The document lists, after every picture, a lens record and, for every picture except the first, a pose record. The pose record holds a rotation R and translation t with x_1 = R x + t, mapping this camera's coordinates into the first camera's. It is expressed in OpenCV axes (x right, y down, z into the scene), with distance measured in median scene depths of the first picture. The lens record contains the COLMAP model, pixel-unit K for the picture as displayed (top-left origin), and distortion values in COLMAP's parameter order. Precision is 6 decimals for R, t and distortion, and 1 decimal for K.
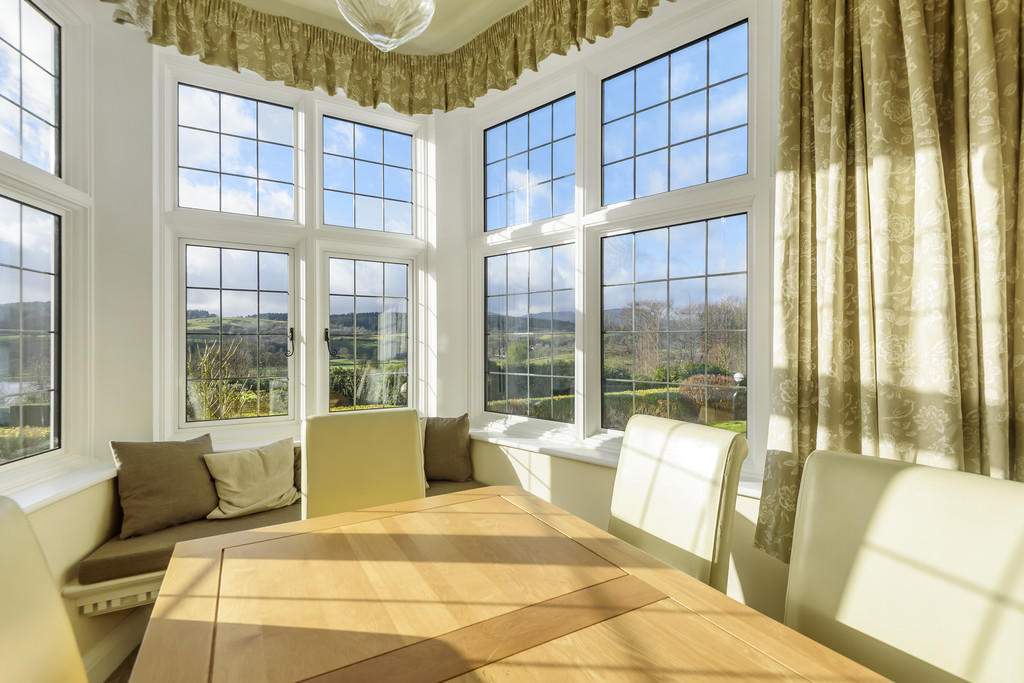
lens RADIAL K [[469.7, 0, 505.8], [0, 469.7, 343.4], [0, 0, 1]] dist [0.018769, -0.003658]
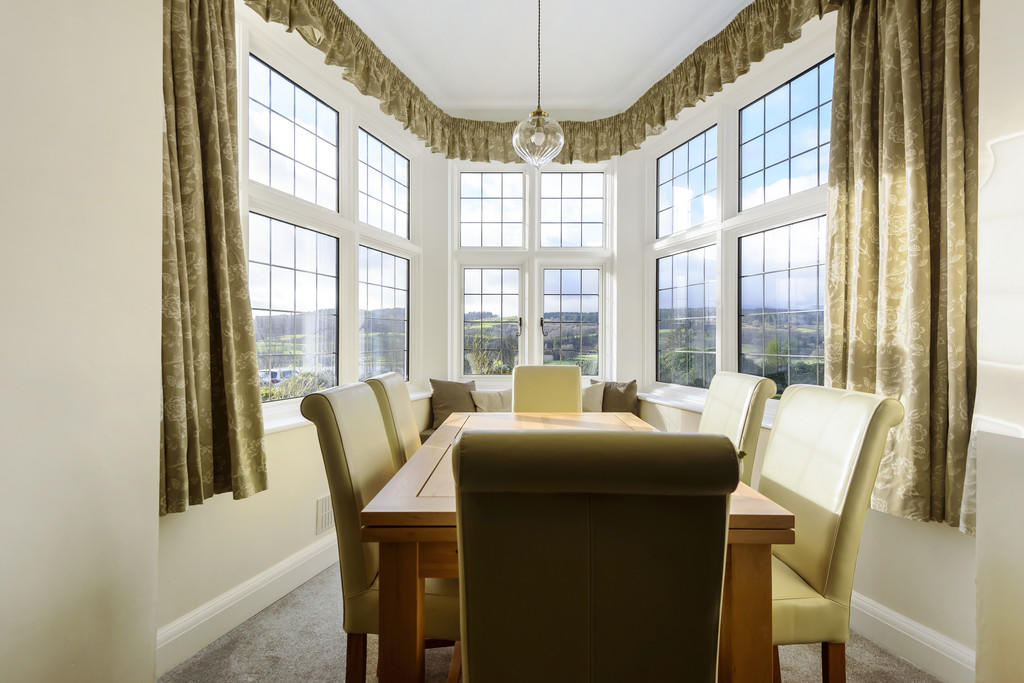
lens RADIAL K [[469.7, 0, 515.6], [0, 469.7, 341.6], [0, 0, 1]] dist [0.018769, -0.003658]
pose [[0.870821, 0.003406, -0.491588, 0.324656], [-0.001339, 0.999989, 0.004558, 0.043772], [0.491598, -0.003311, 0.870816, -0.385299]]
